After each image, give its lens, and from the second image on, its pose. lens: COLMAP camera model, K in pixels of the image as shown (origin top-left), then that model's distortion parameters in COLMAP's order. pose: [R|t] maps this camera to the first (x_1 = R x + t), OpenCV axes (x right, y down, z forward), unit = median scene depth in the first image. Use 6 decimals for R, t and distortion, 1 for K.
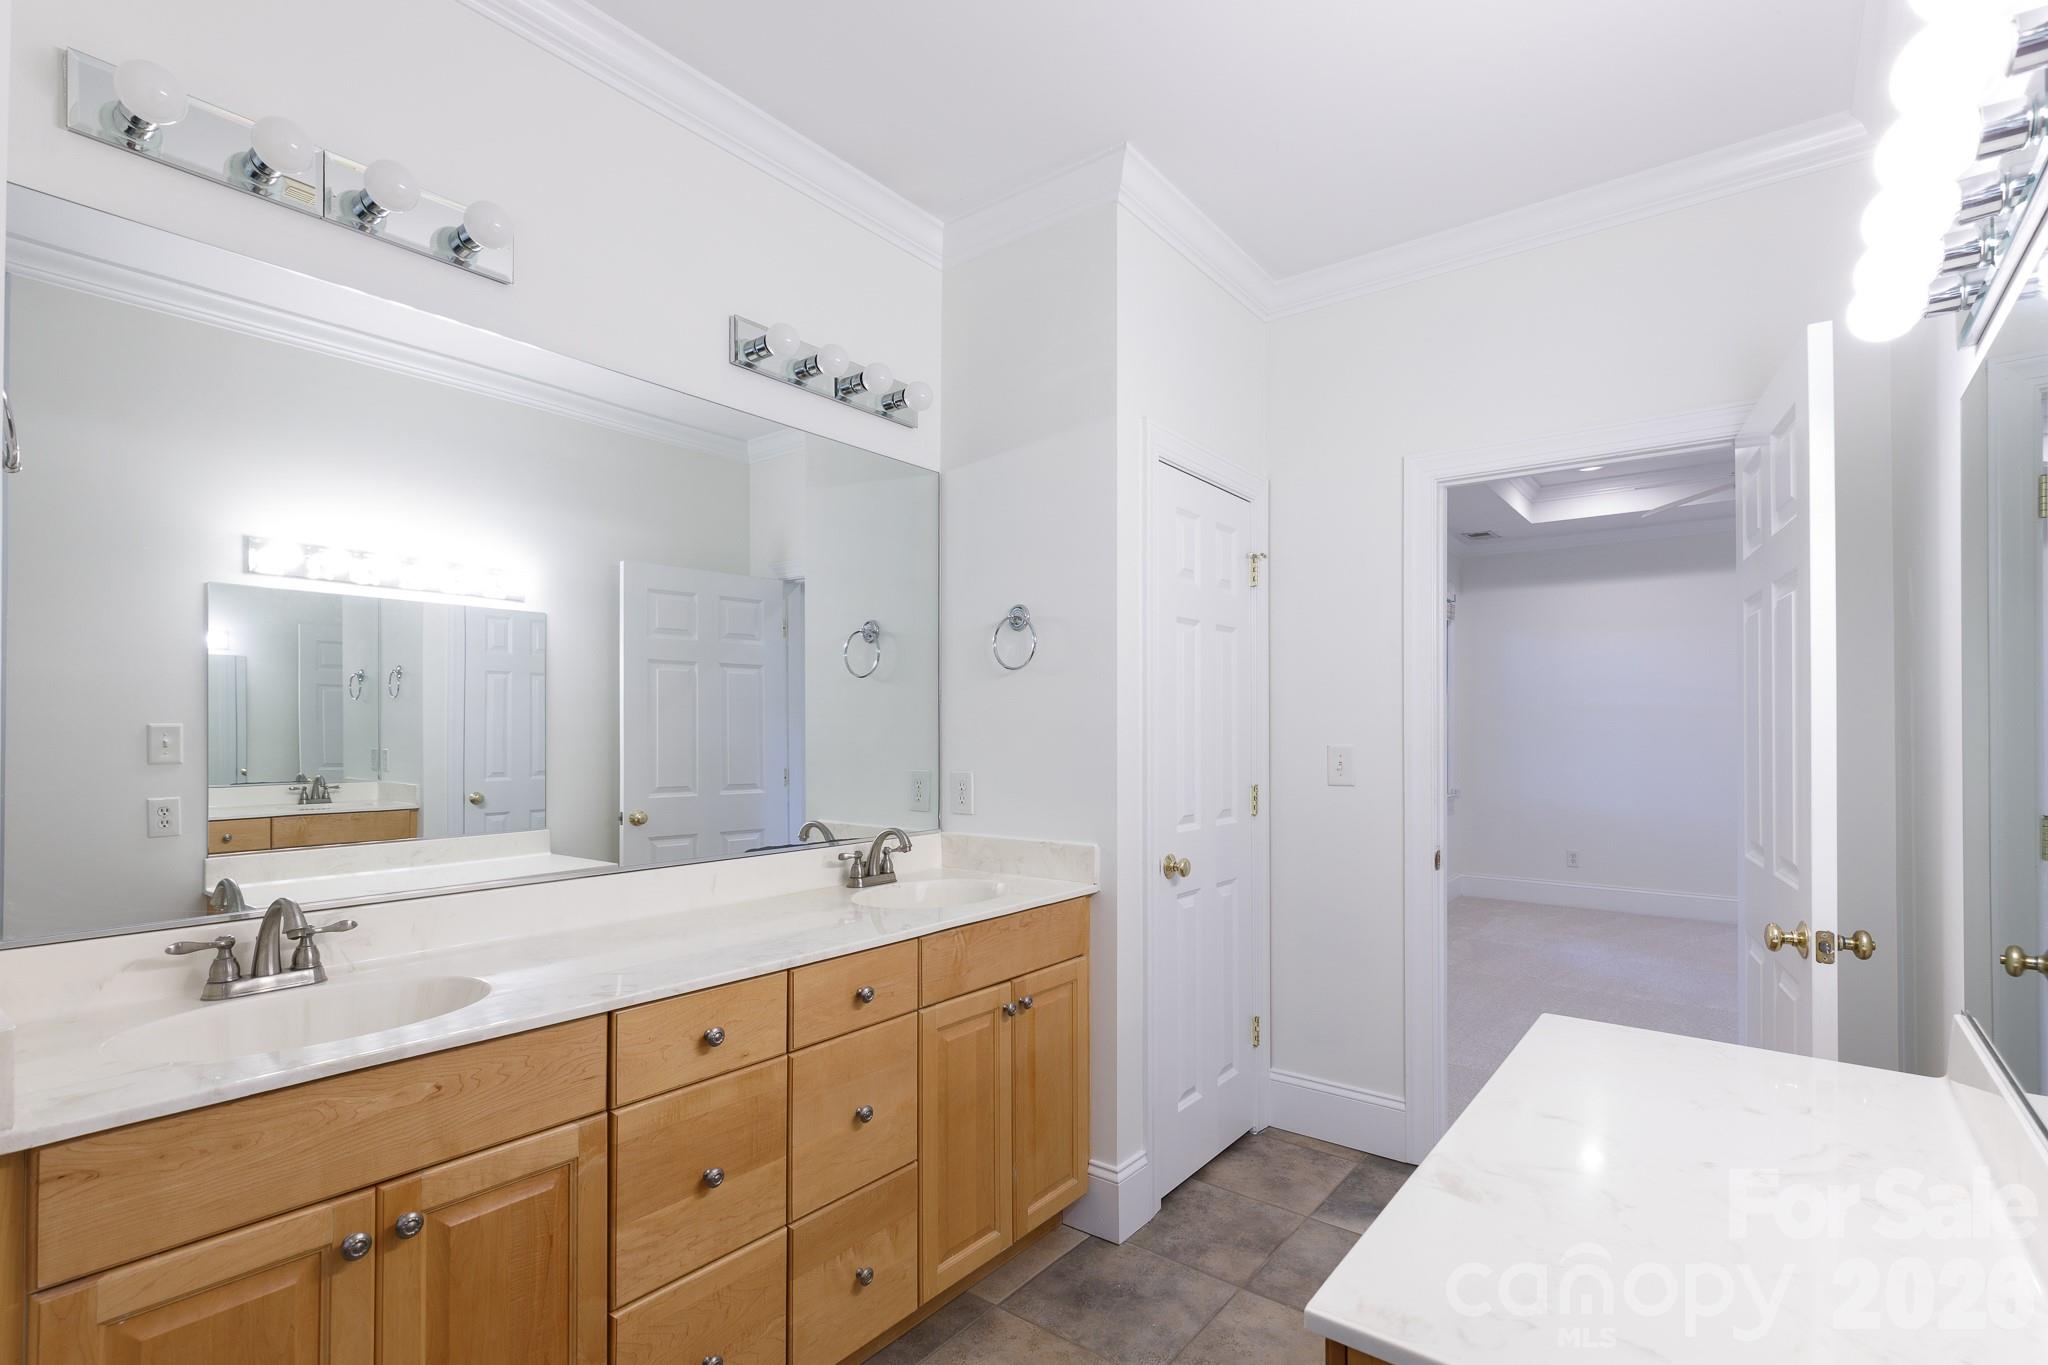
lens RADIAL K [[938.9, 0, 1021.7], [0, 938.9, 728.5], [0, 0, 1]] dist [0.003398, -0.000798]
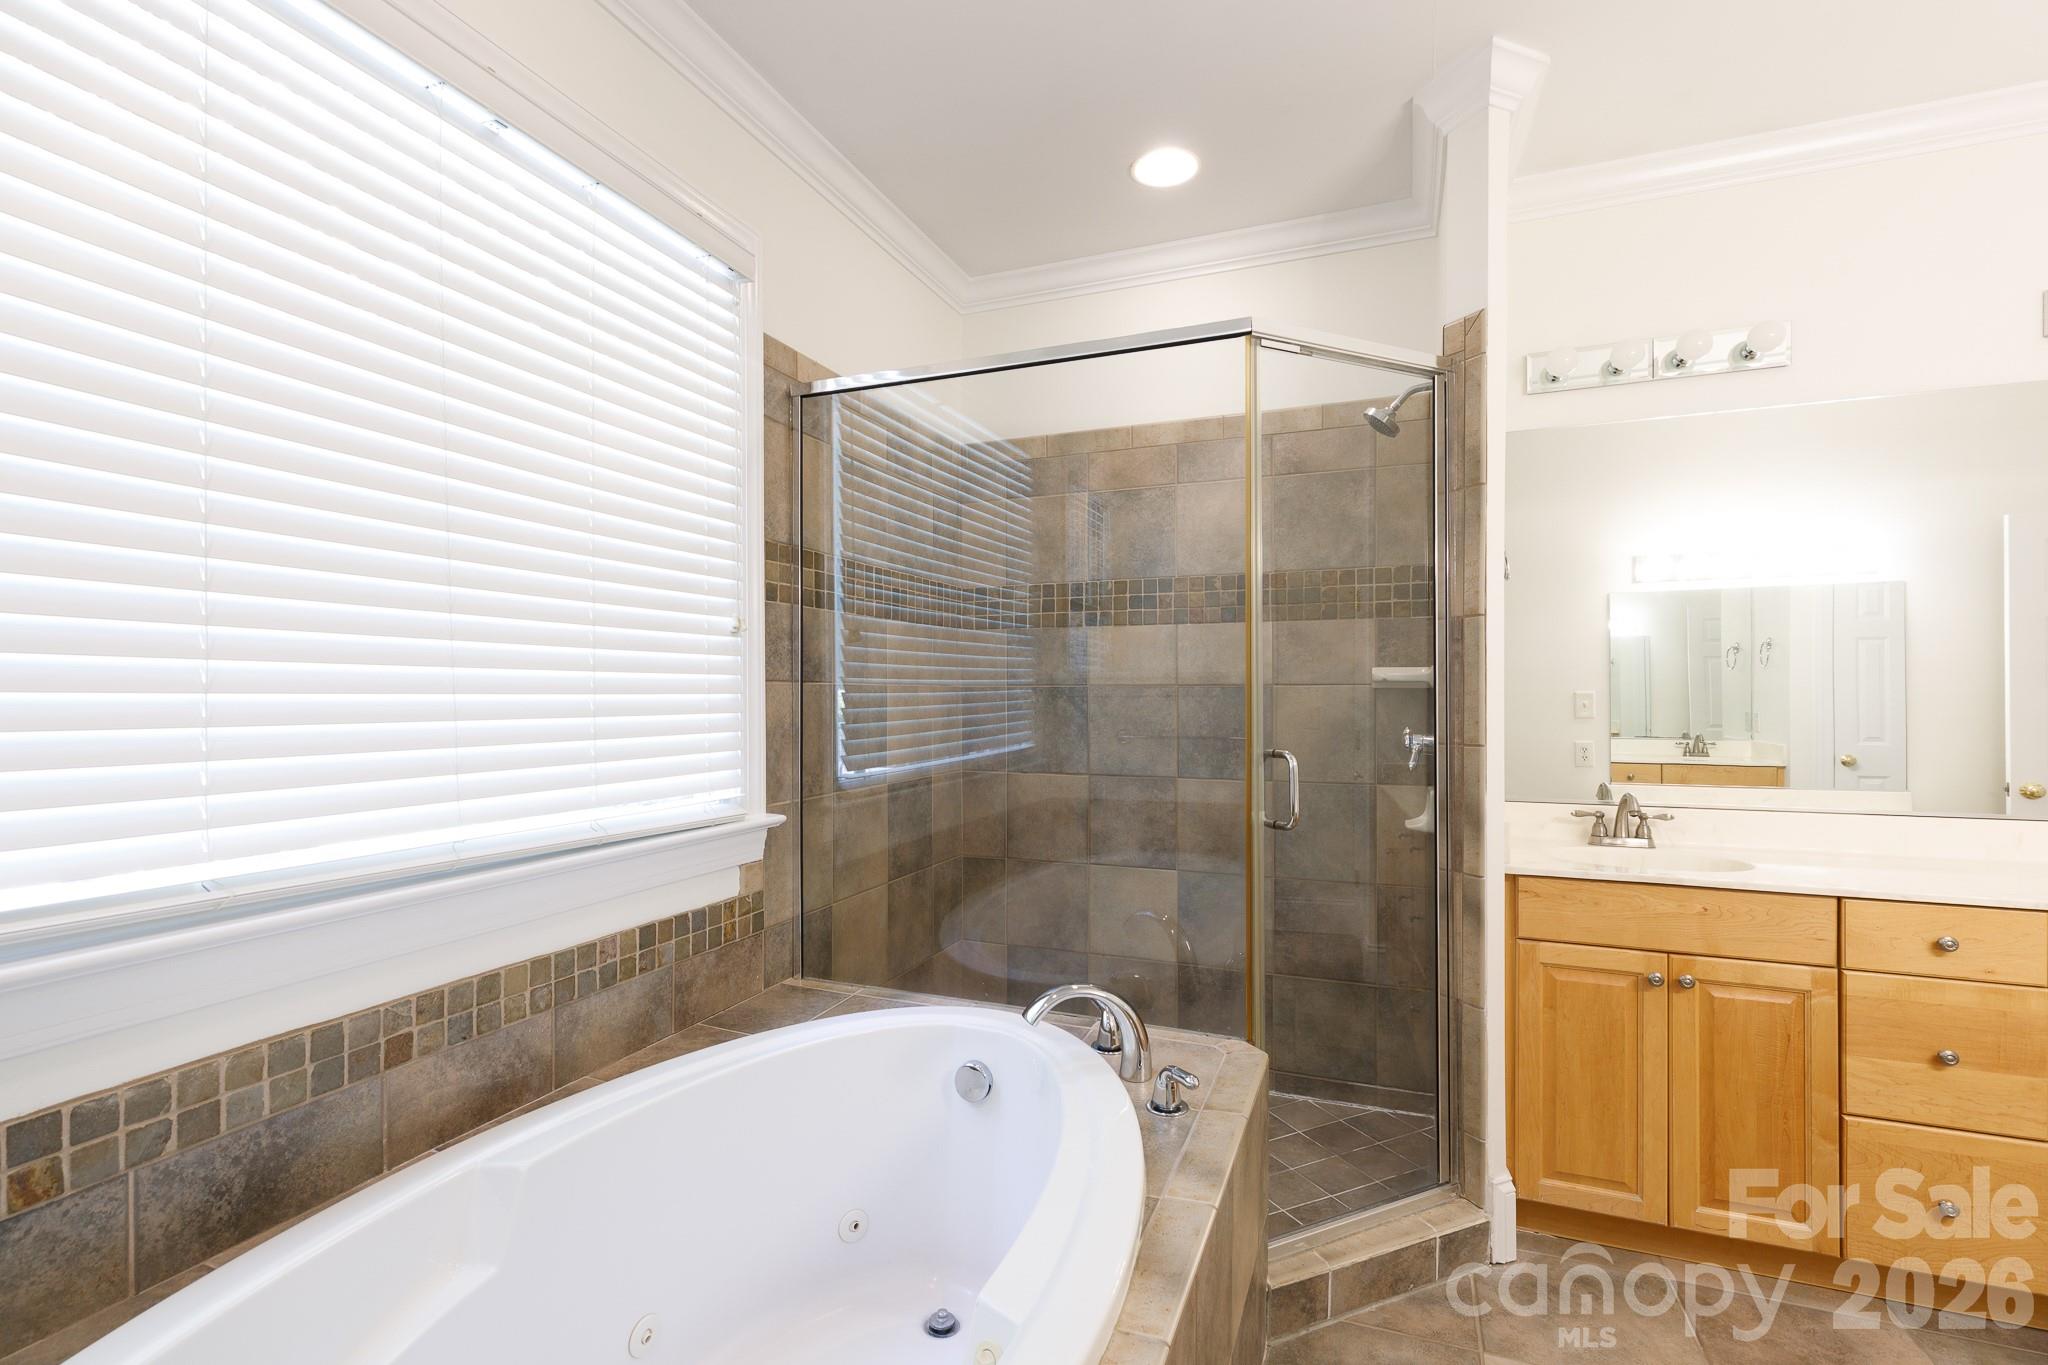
lens RADIAL K [[938.9, 0, 1022.5], [0, 938.9, 690.4], [0, 0, 1]] dist [0.003398, -0.000798]
pose [[0.274026, -0.008175, -0.961687, 0.556842], [0.004459, 0.999964, -0.007230, -0.000325], [0.961712, -0.002307, 0.274053, -0.528504]]
